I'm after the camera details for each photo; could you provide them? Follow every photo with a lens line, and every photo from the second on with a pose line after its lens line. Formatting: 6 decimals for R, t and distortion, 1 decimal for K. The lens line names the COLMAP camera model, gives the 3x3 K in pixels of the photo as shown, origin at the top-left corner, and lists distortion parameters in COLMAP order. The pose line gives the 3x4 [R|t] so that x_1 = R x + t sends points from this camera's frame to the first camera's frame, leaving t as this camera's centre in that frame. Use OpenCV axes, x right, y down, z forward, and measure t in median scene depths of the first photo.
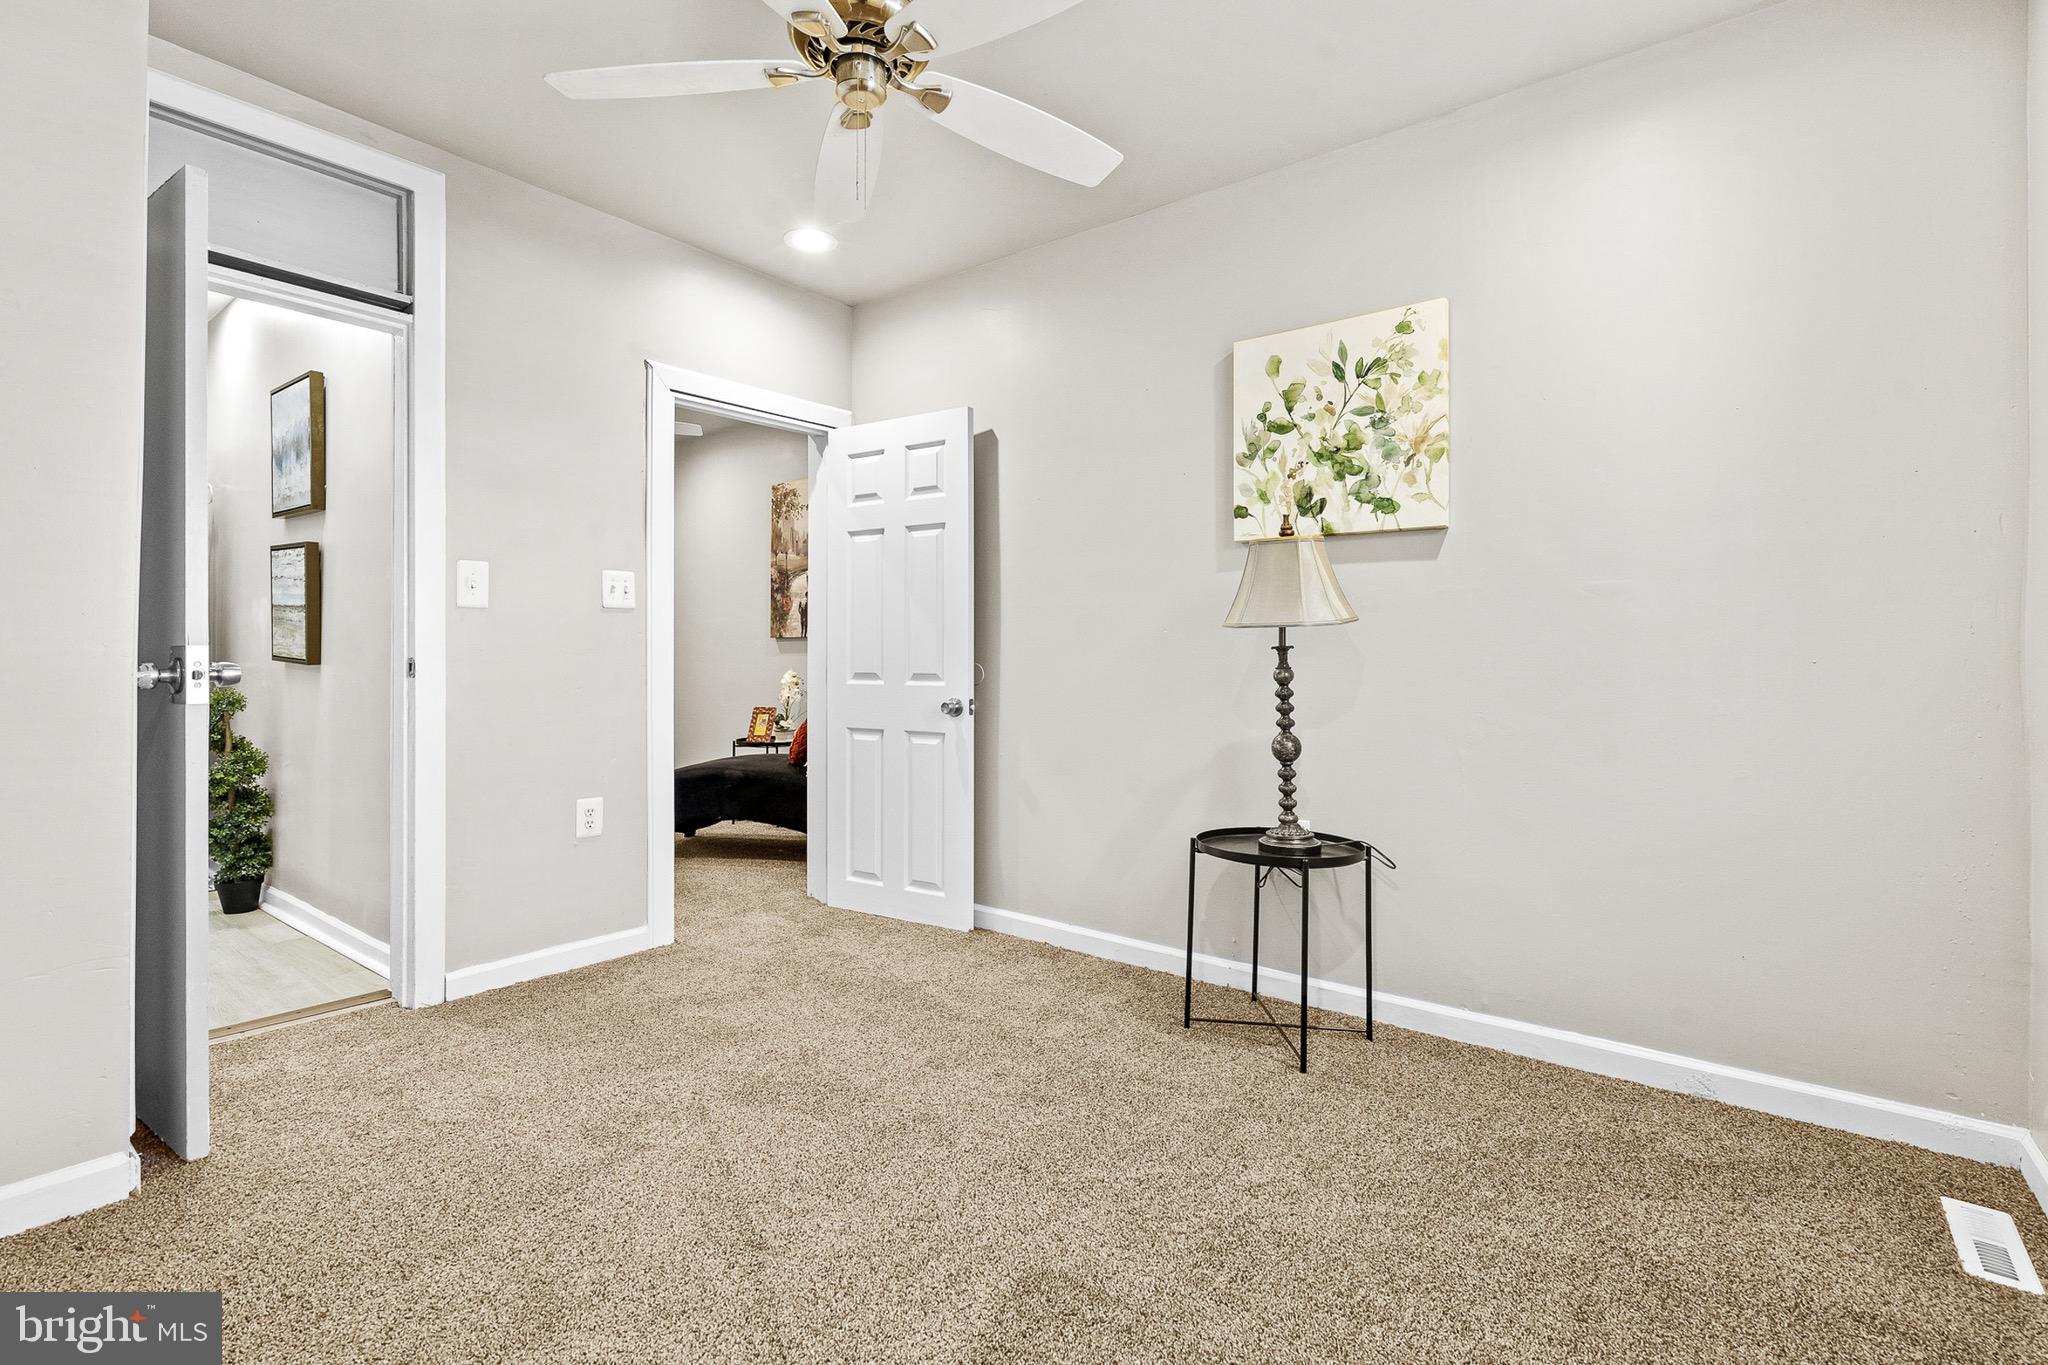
lens RADIAL K [[949.4, 0, 1027.5], [0, 949.4, 656.6], [0, 0, 1]] dist [-0.002342, -0.000212]
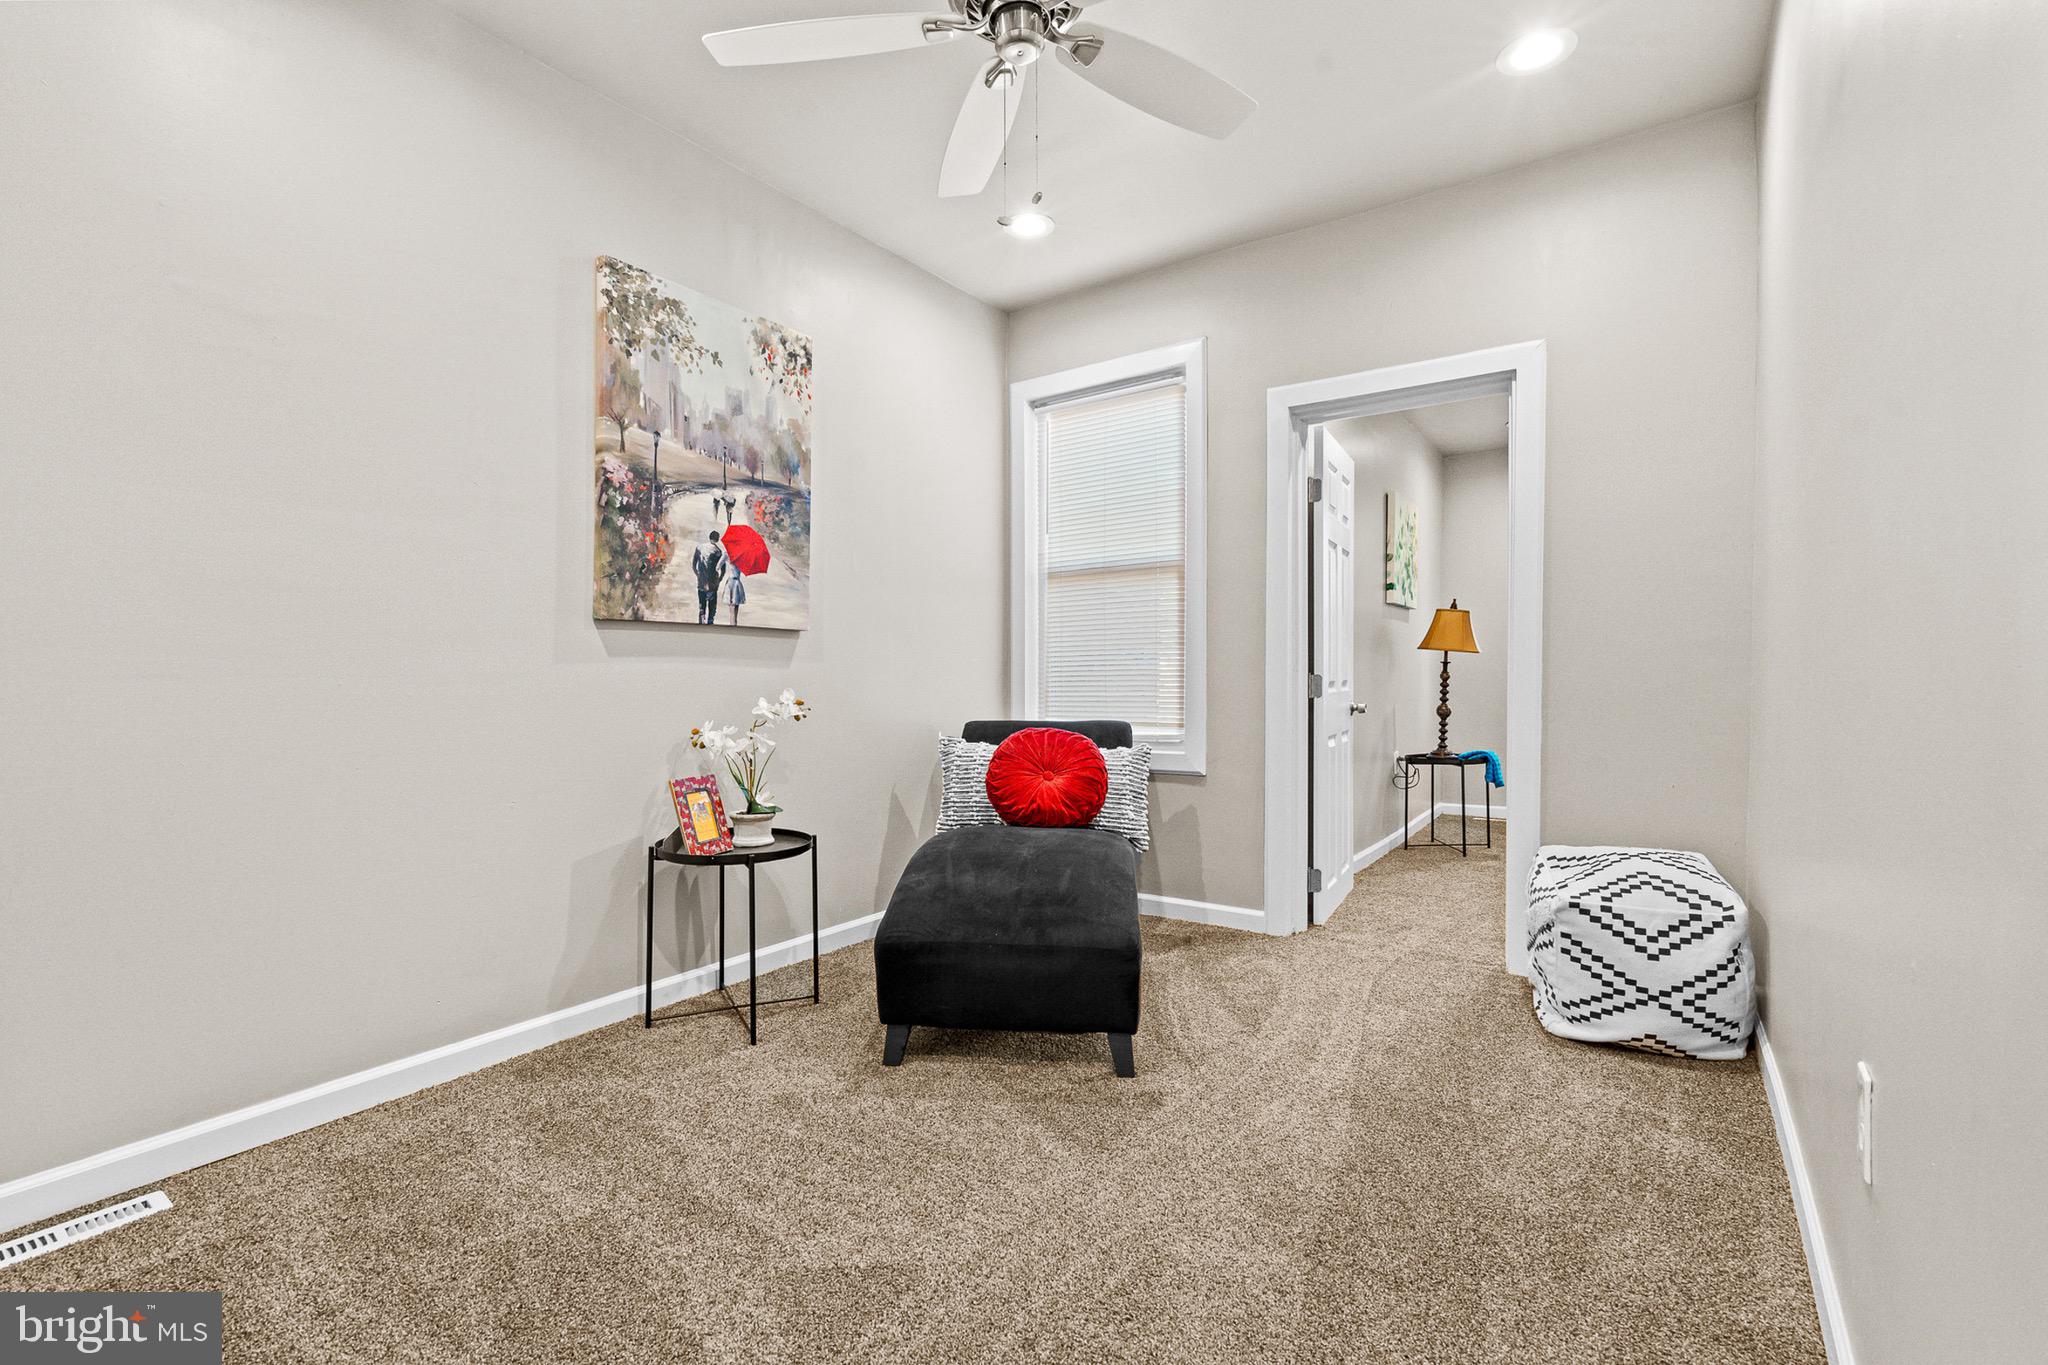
lens RADIAL K [[931.5, 0, 1016.9], [0, 931.5, 680.7], [0, 0, 1]] dist [-0.003627, -0.000752]
pose [[-0.061113, -0.014822, 0.998021, -0.716713], [-0.001874, 0.999890, 0.014735, 0.001105], [-0.998129, -0.000970, -0.061134, 0.869459]]
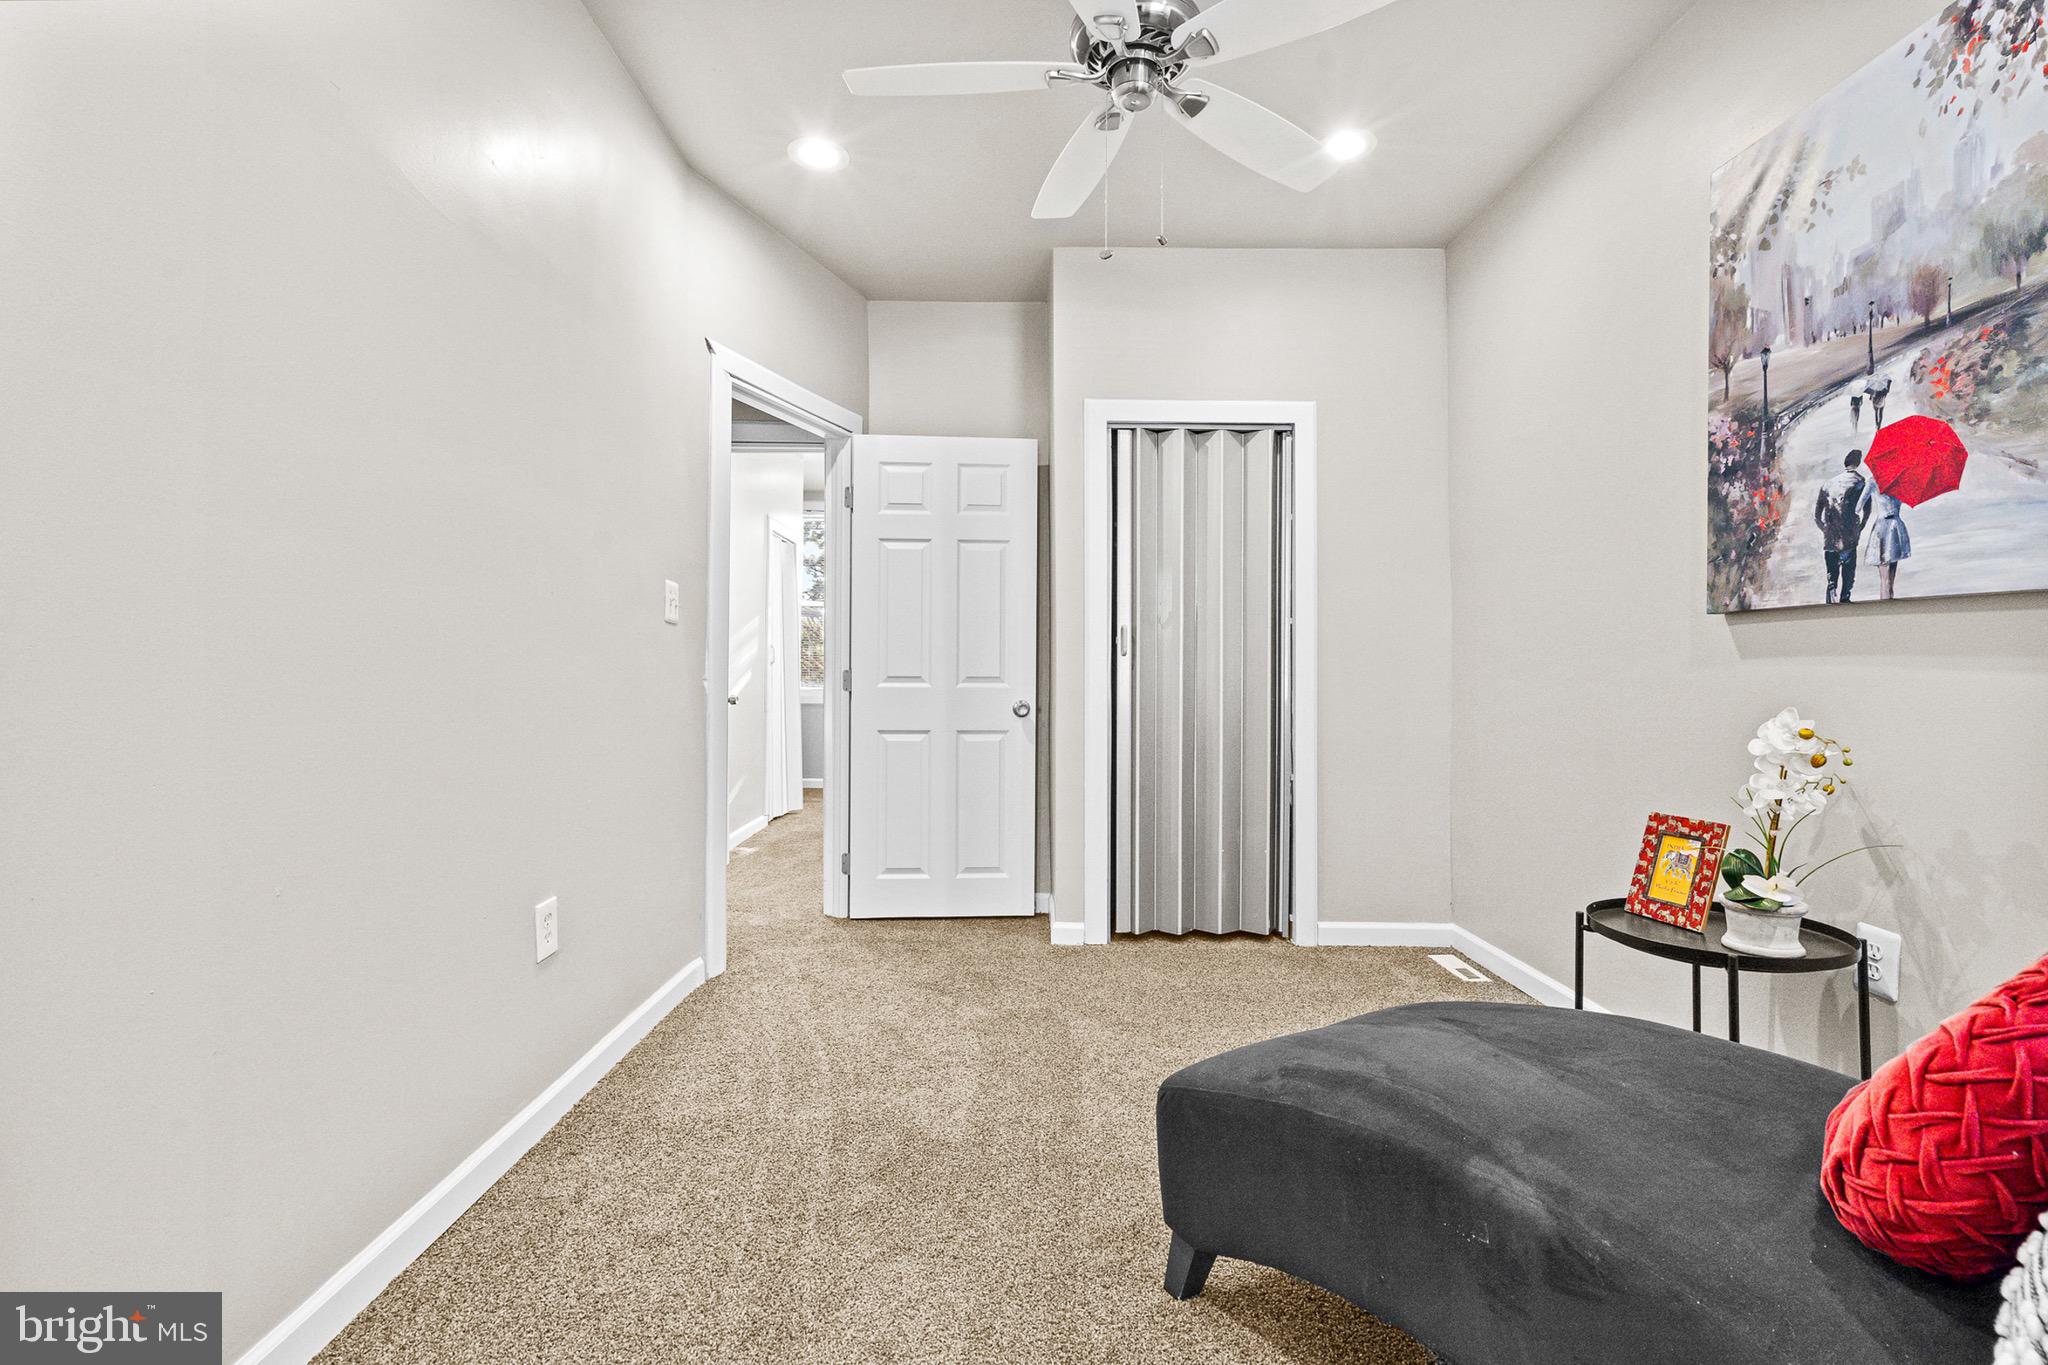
lens RADIAL K [[931.5, 0, 1016.9], [0, 931.5, 680.7], [0, 0, 1]] dist [-0.003627, -0.000752]
pose [[0.622580, 0.003527, -0.782548, -0.166134], [0.003470, 0.999968, 0.007267, 0.001387], [0.782548, -0.007240, 0.622548, 0.606406]]
